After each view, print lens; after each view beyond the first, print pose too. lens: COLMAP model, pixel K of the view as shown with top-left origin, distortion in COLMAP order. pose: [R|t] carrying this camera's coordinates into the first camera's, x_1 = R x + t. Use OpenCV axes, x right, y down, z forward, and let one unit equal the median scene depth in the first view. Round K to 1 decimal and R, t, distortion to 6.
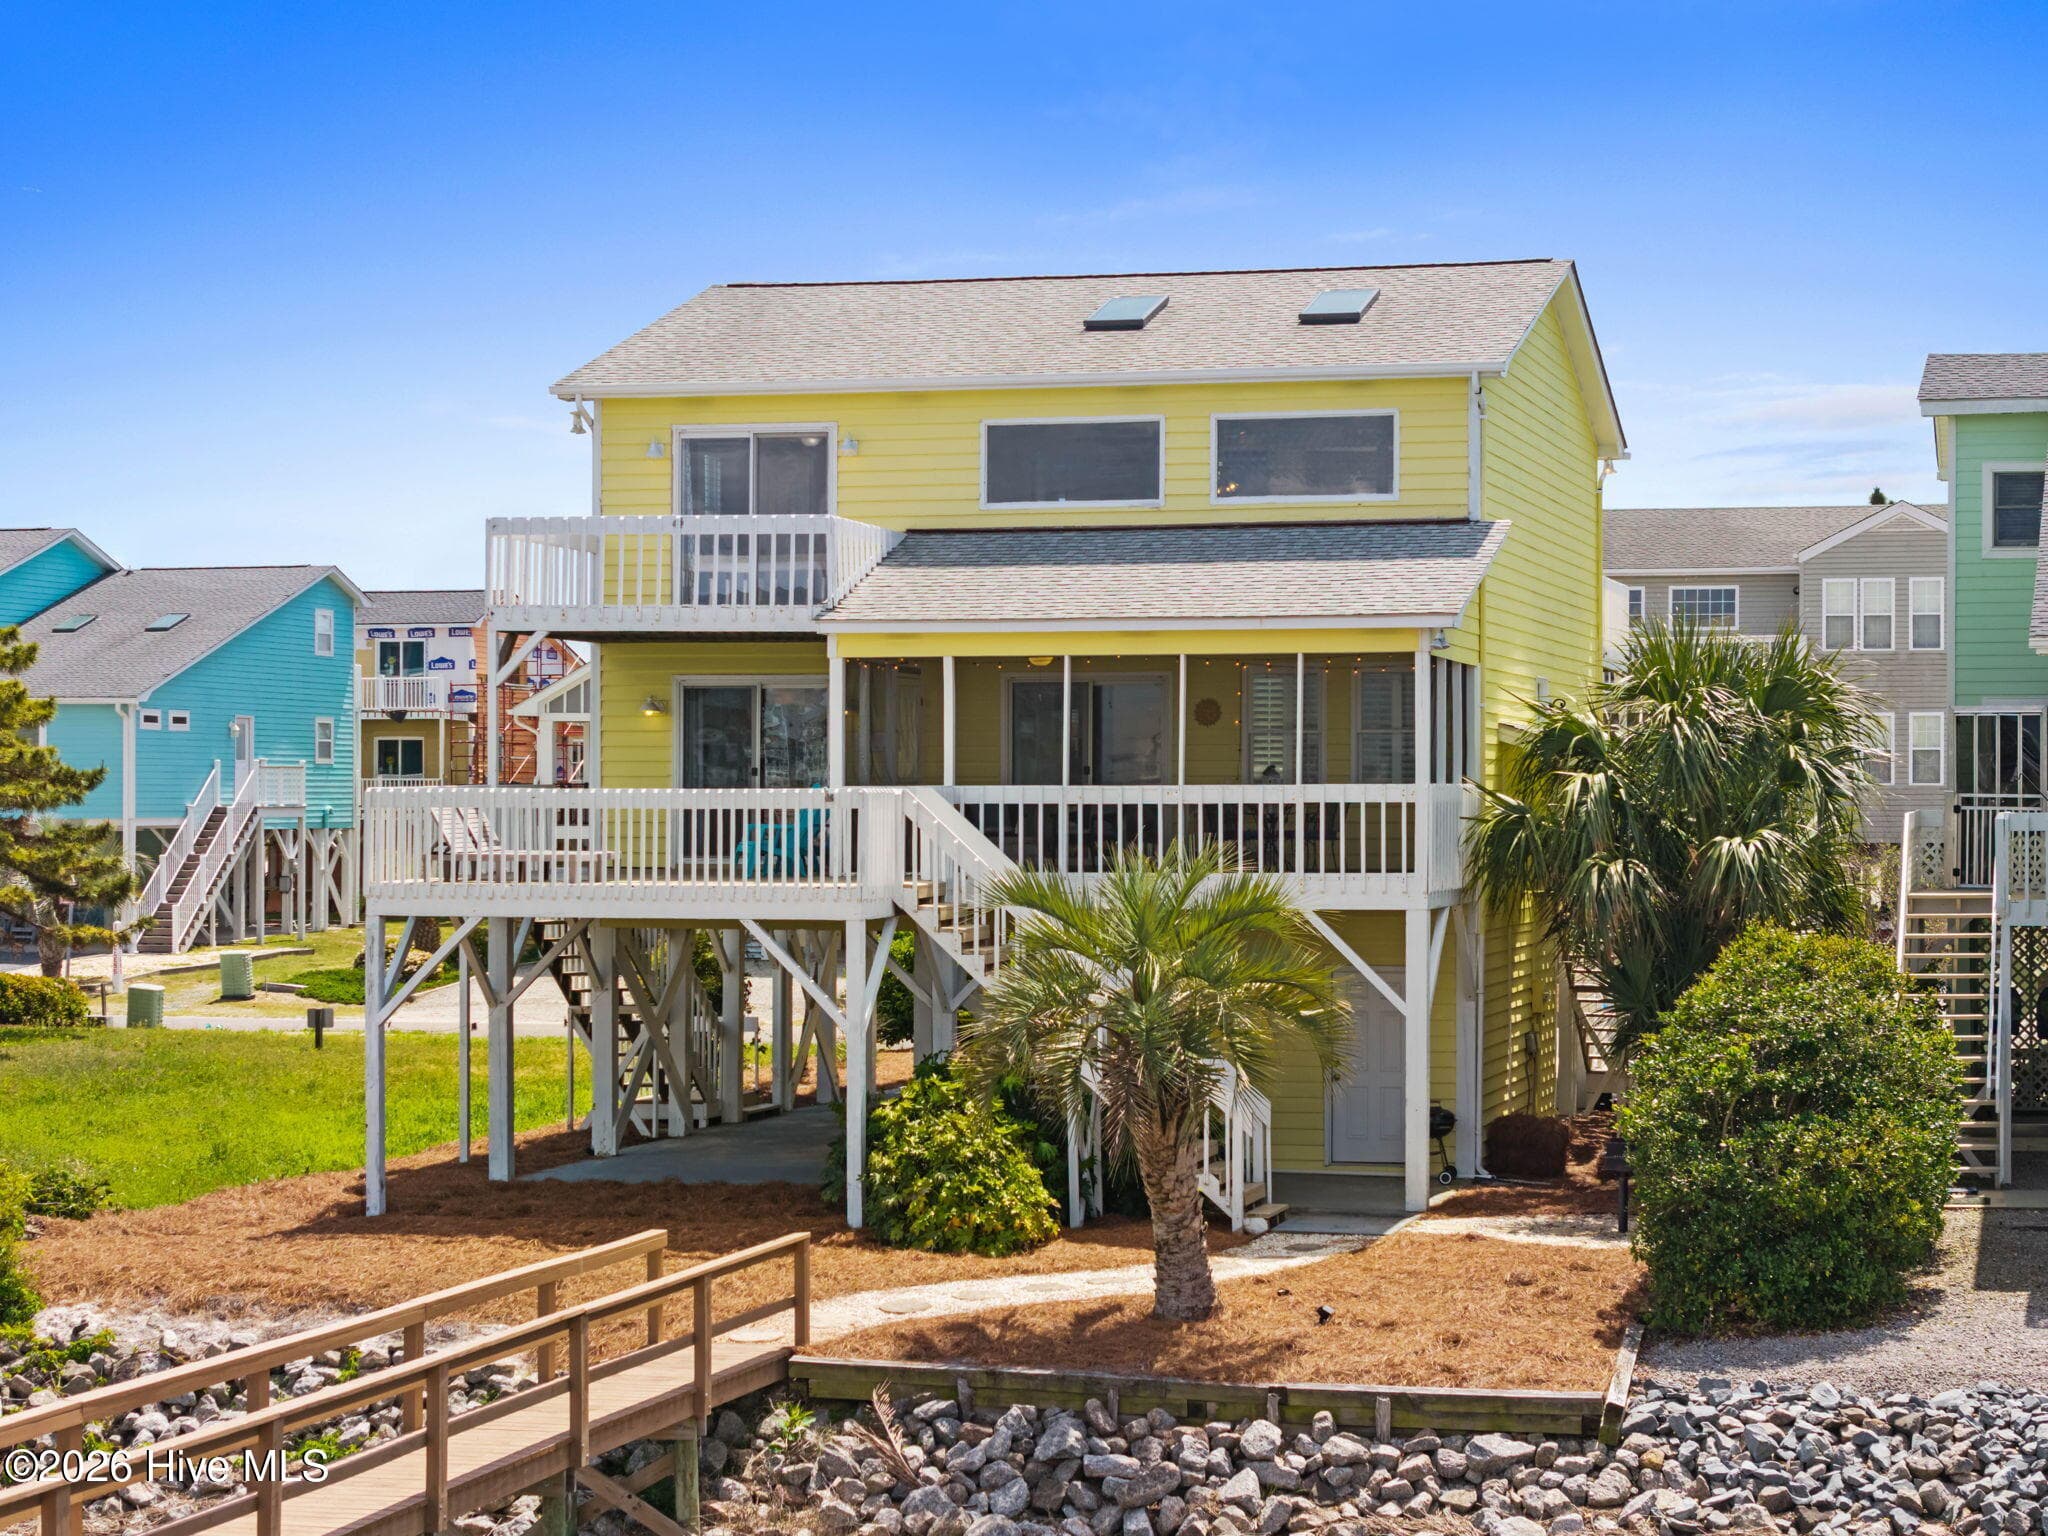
lens RADIAL K [[3769.0, 0, 1024.0], [0, 3769.0, 768.0], [0, 0, 1]] dist [-0.005775, -0.019254]
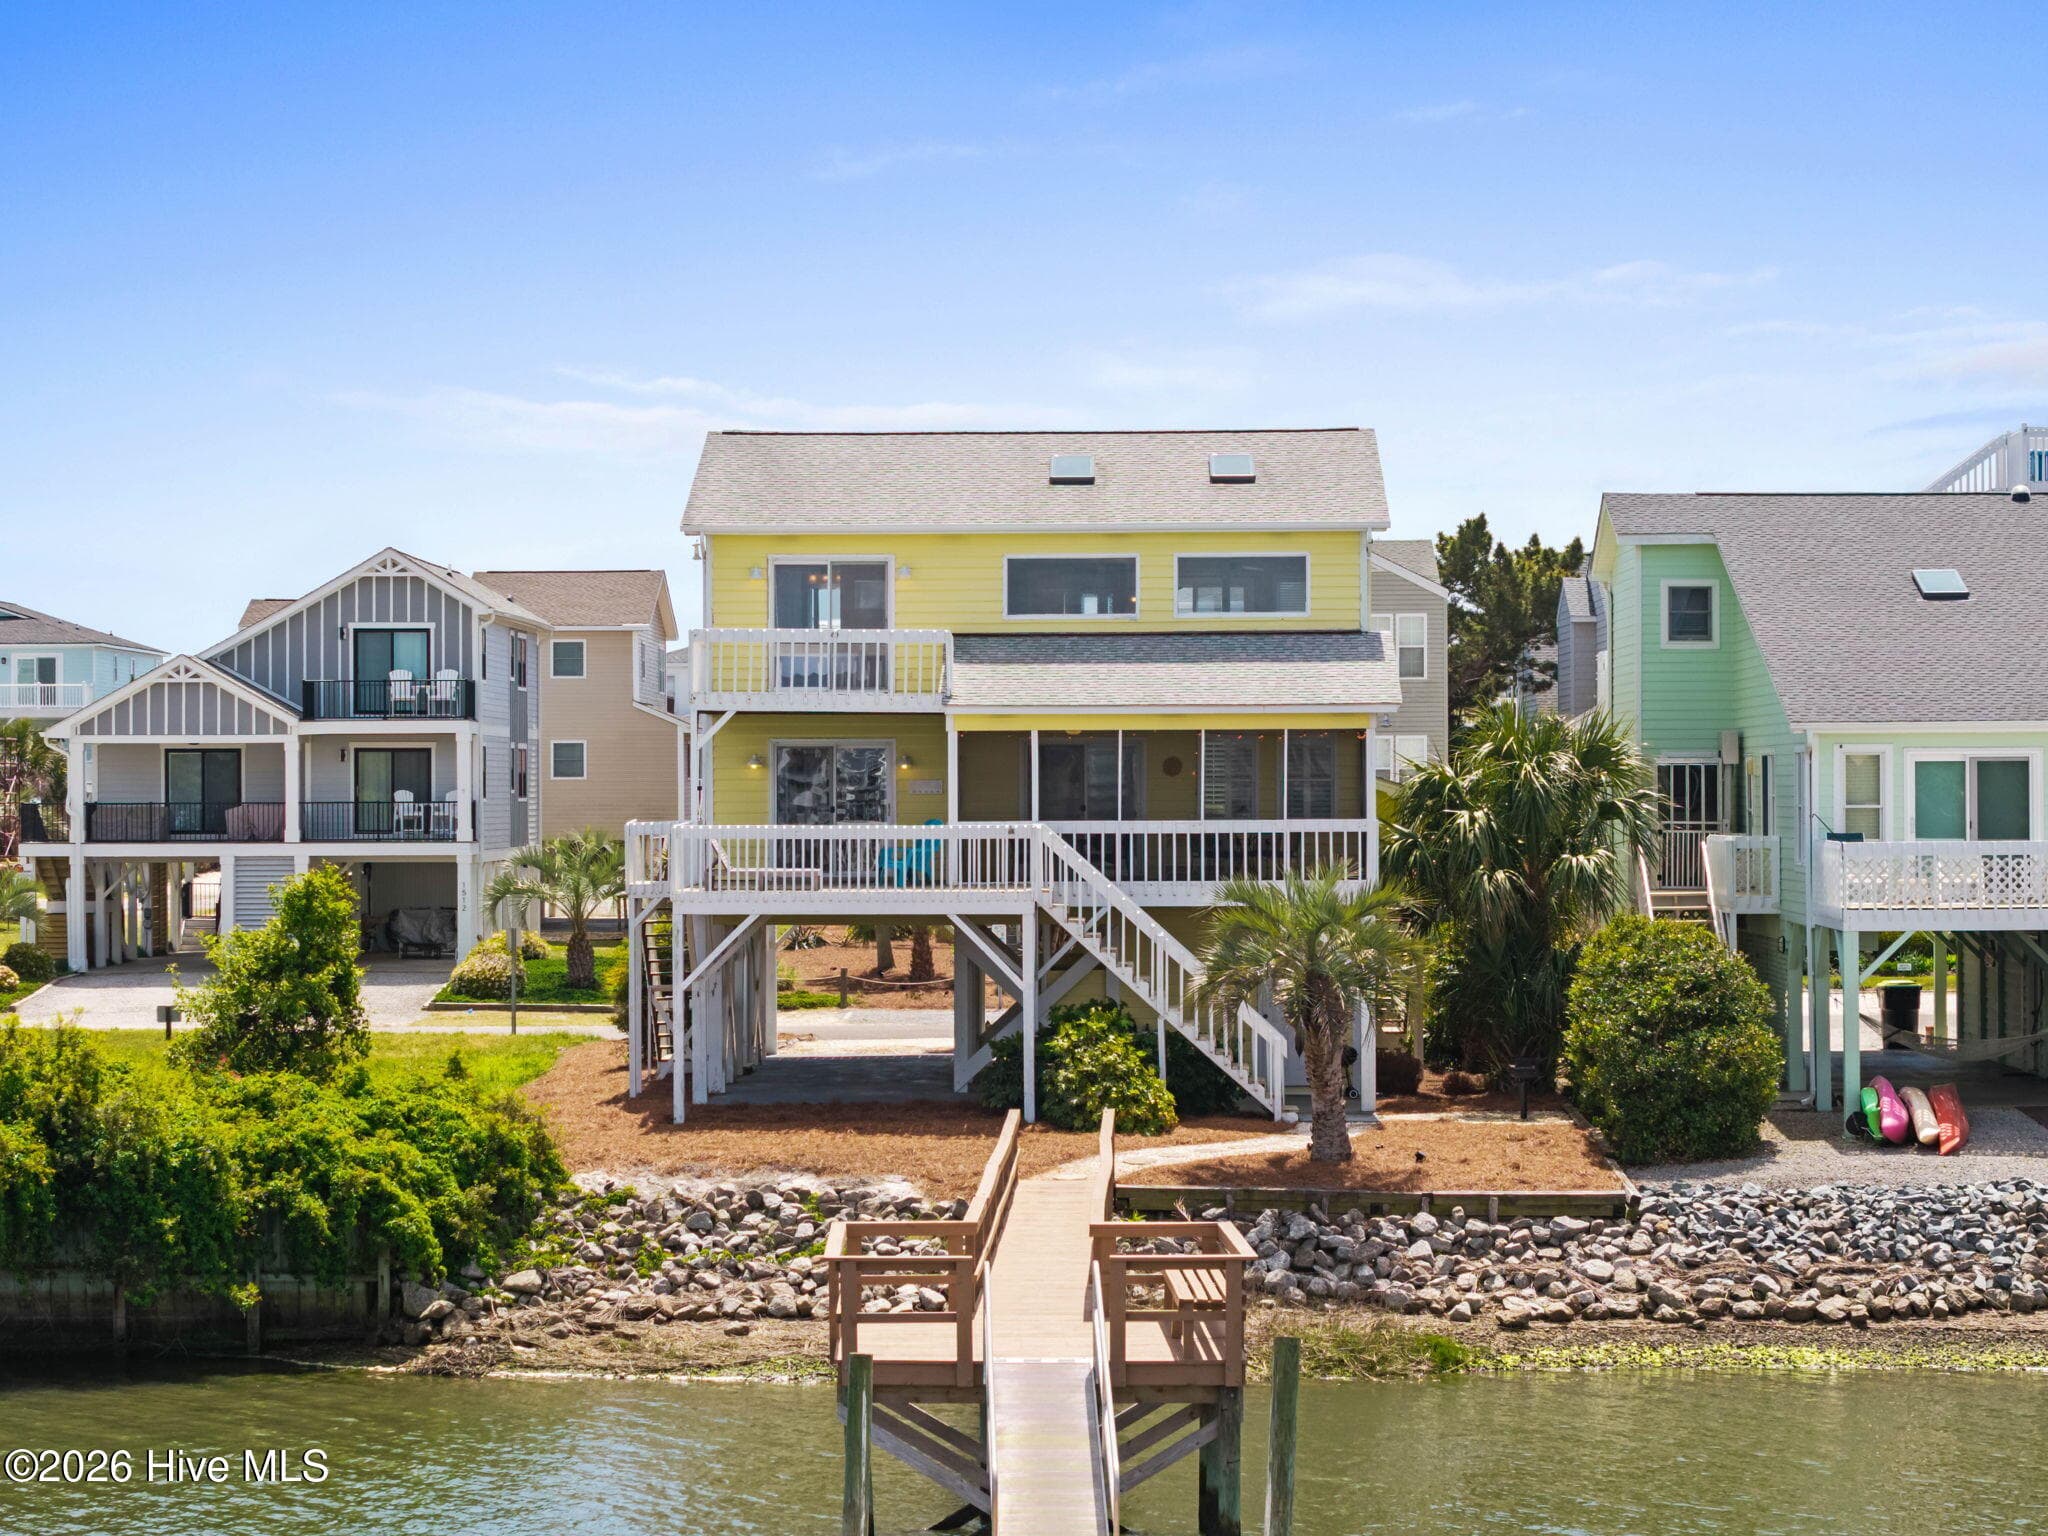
lens RADIAL K [[3769.0, 0, 1024.0], [0, 3769.0, 768.0], [0, 0, 1]] dist [-0.005775, -0.019254]
pose [[0.985954, -0.001442, 0.167008, -0.383053], [0.002001, 0.999993, -0.003178, -0.015821], [-0.167002, 0.003467, 0.985950, -0.592413]]
